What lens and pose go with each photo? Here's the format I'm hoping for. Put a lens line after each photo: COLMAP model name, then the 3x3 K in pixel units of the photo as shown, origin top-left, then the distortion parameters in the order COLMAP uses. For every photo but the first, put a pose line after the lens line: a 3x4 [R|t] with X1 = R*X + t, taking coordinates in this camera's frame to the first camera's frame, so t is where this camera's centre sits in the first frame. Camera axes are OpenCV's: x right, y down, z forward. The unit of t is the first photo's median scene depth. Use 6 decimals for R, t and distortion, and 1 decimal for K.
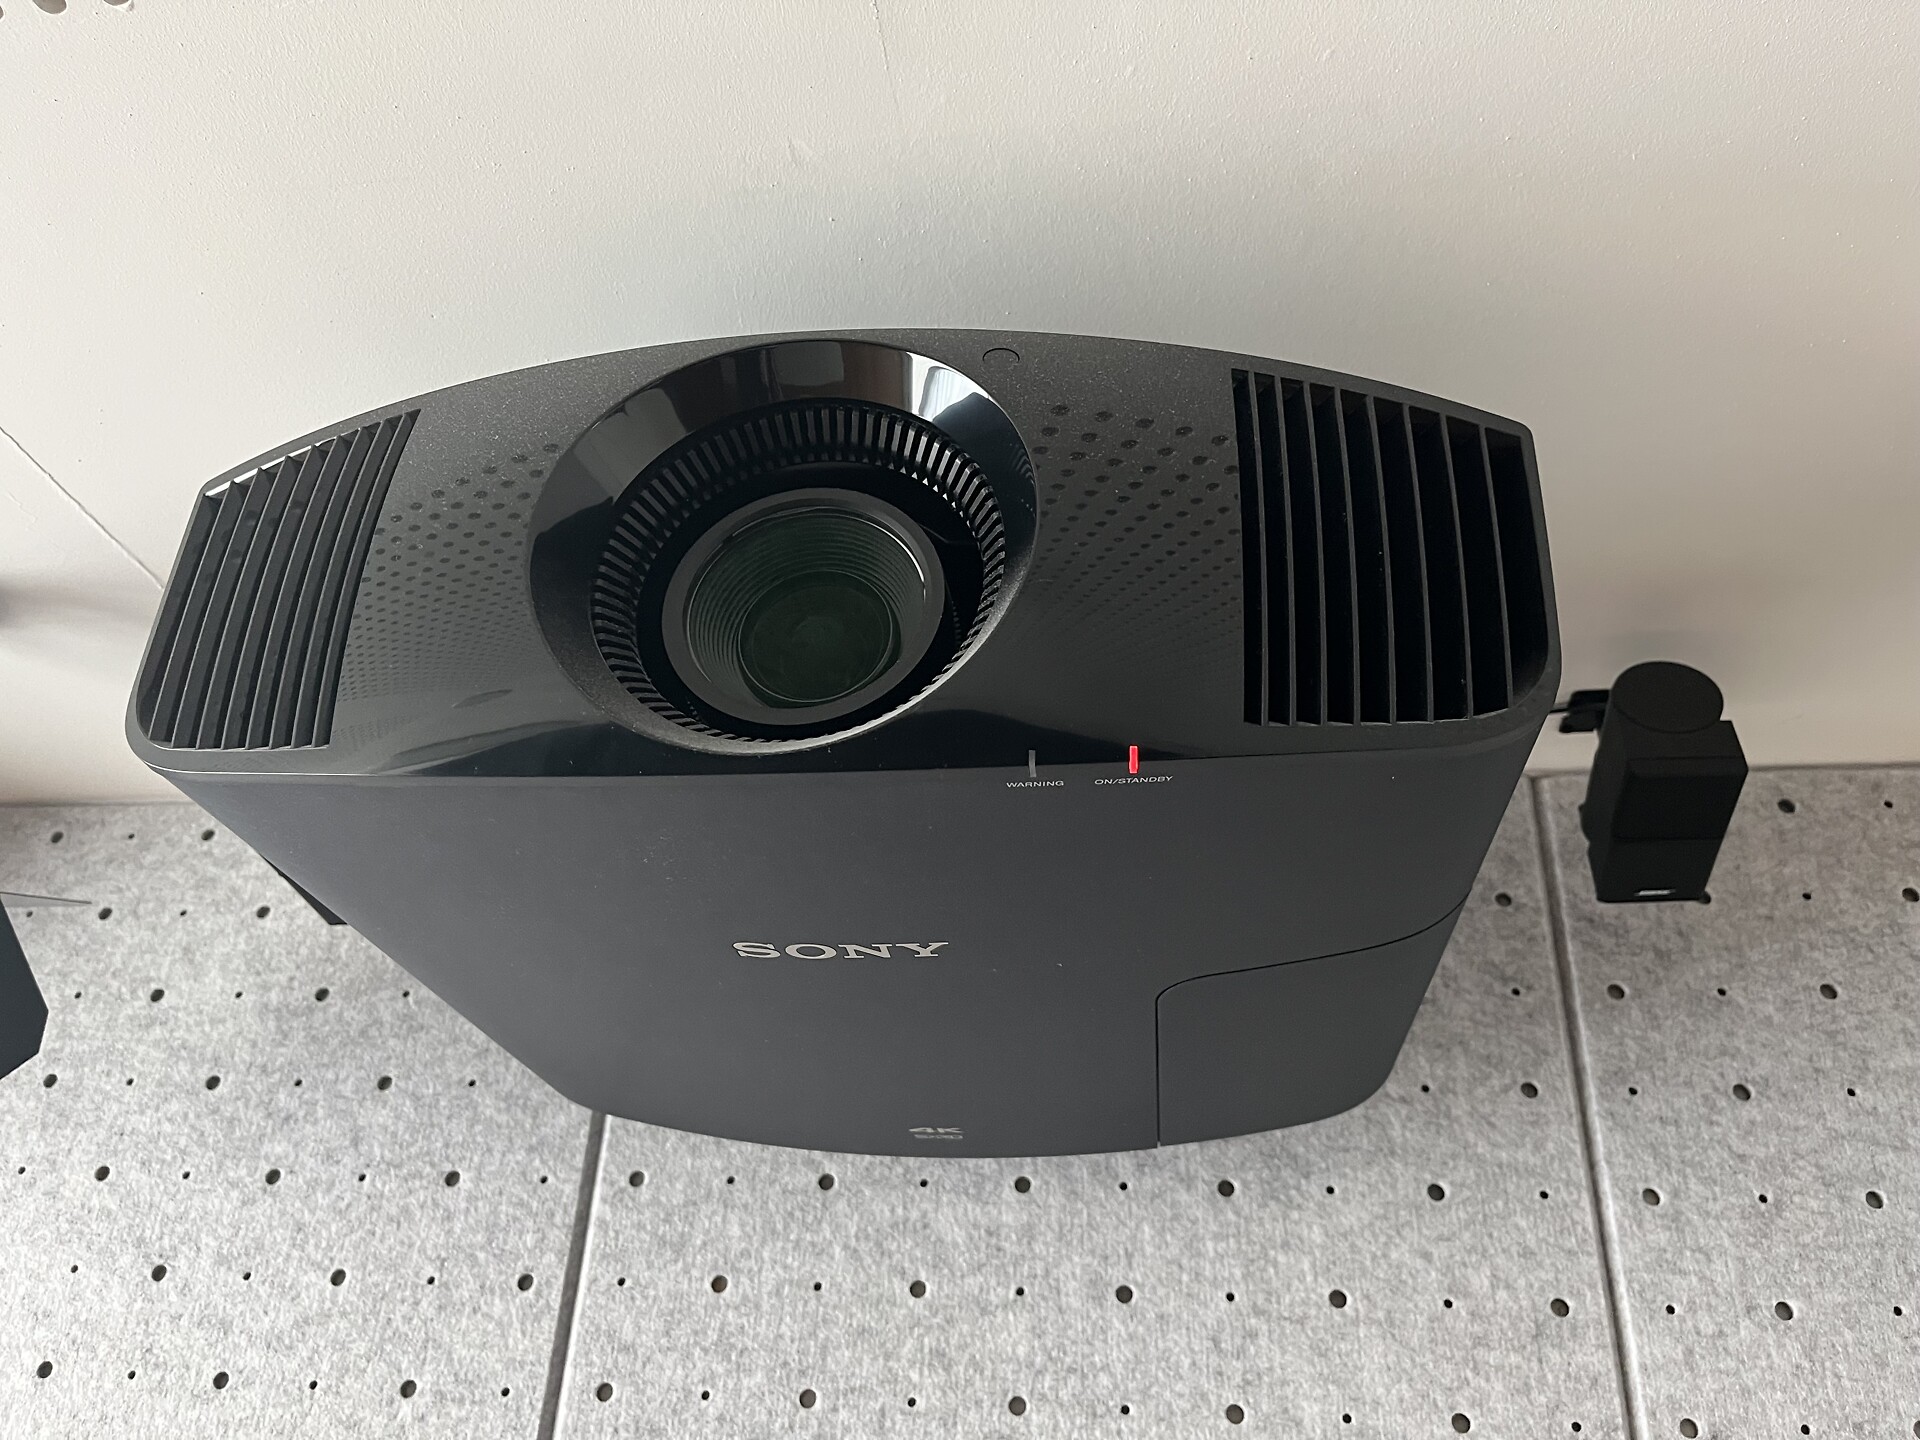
lens RADIAL K [[1529.8, 0, 975.3], [0, 1529.8, 704.9], [0, 0, 1]] dist [0.035755, -0.057382]
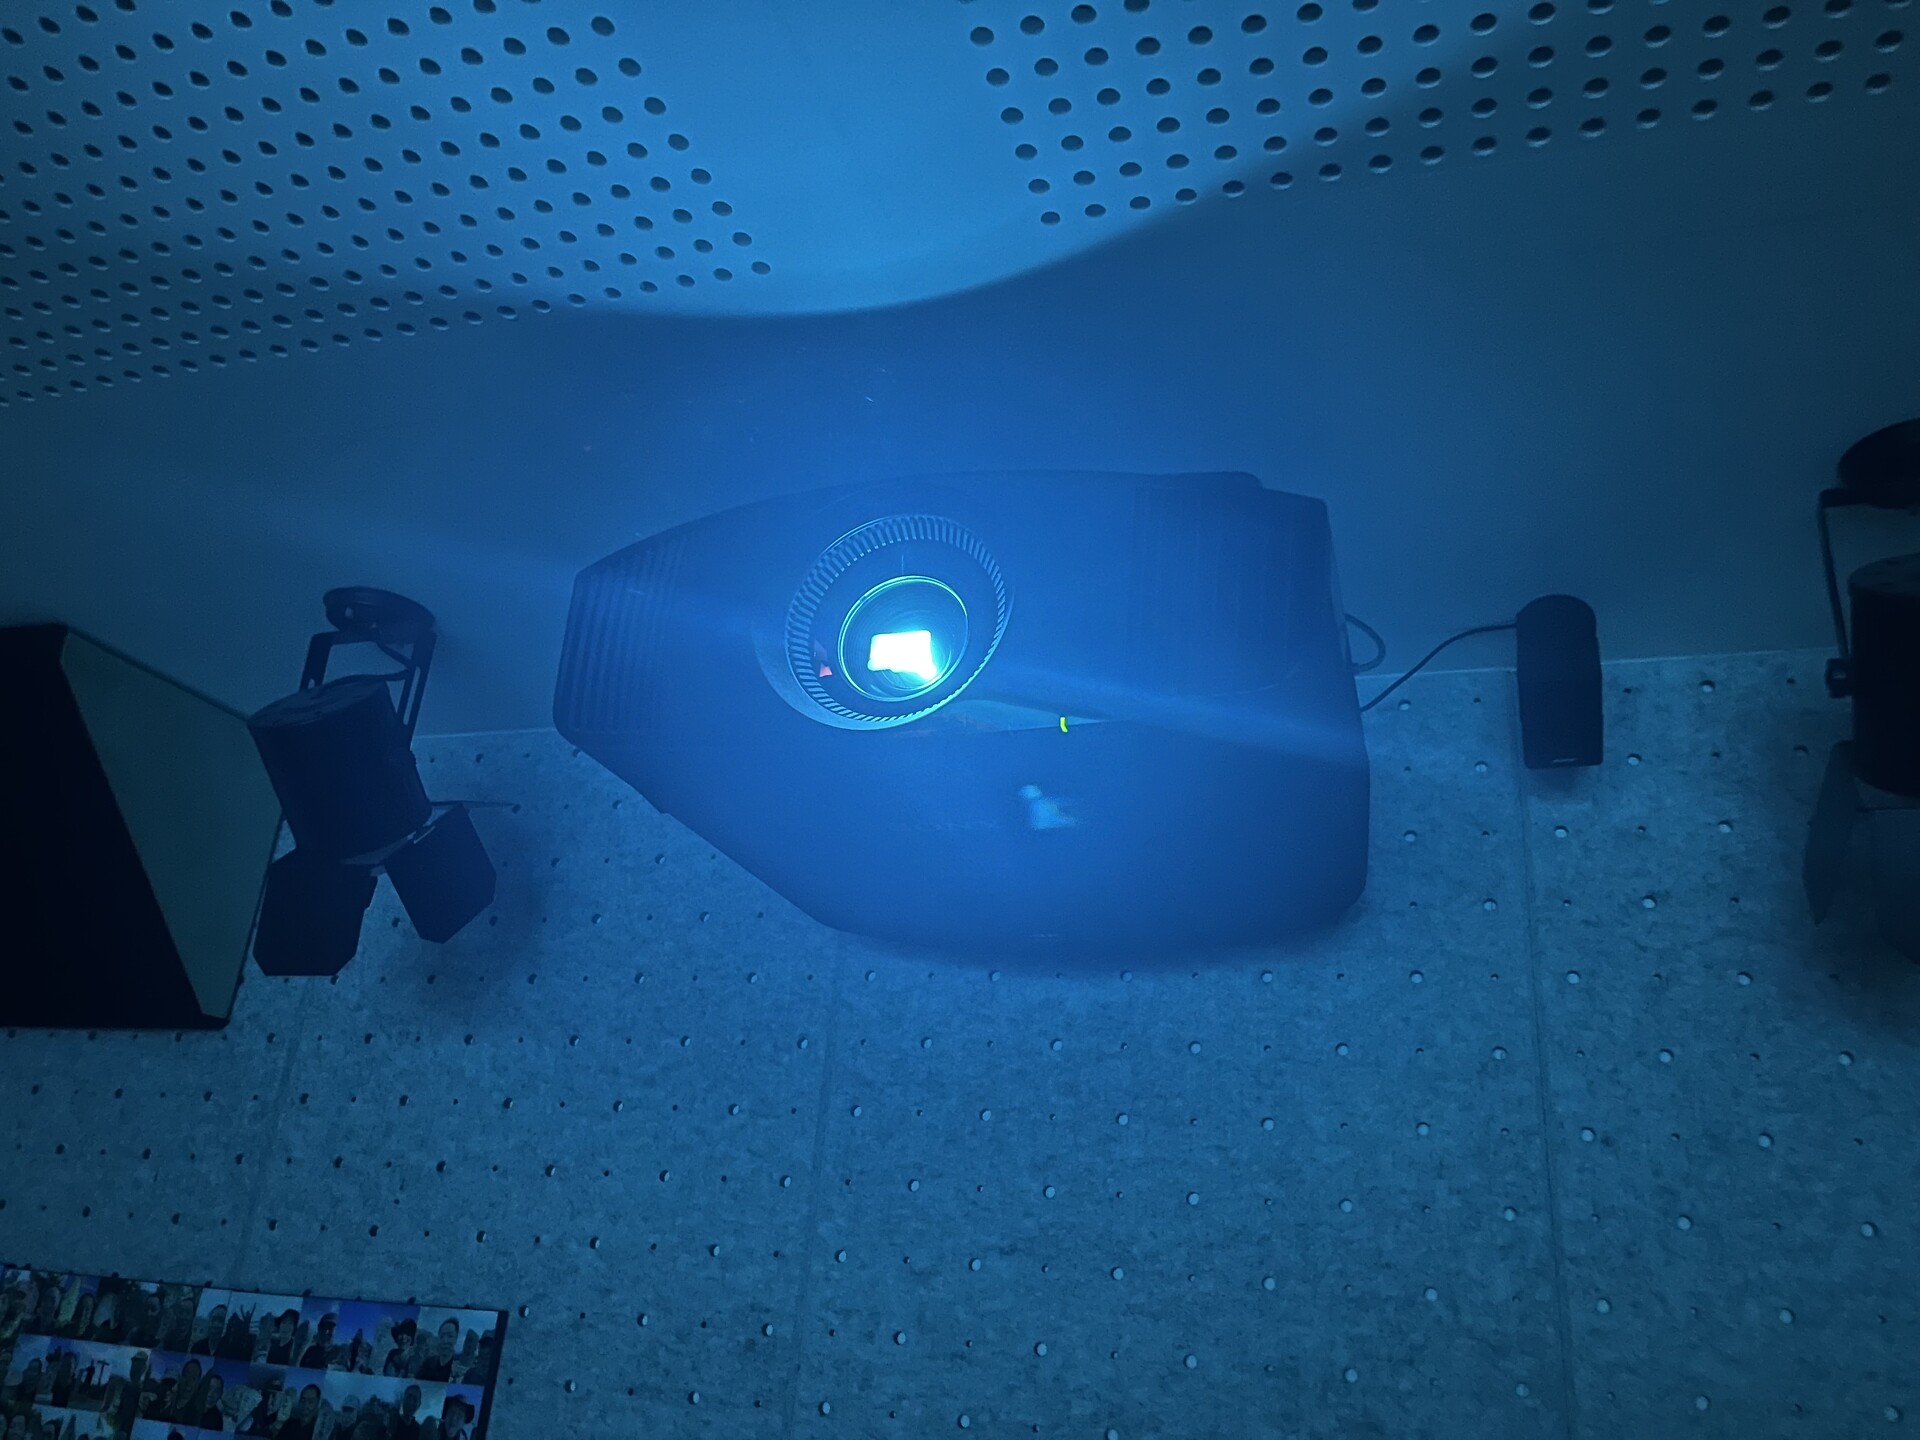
lens RADIAL K [[1529.8, 0, 962.3], [0, 1529.8, 711.9], [0, 0, 1]] dist [0.035755, -0.057382]
pose [[0.979243, -0.045582, -0.197500, 0.178745], [0.064859, 0.993620, 0.092261, -0.078080], [0.192034, -0.103155, 0.975952, -0.416450]]
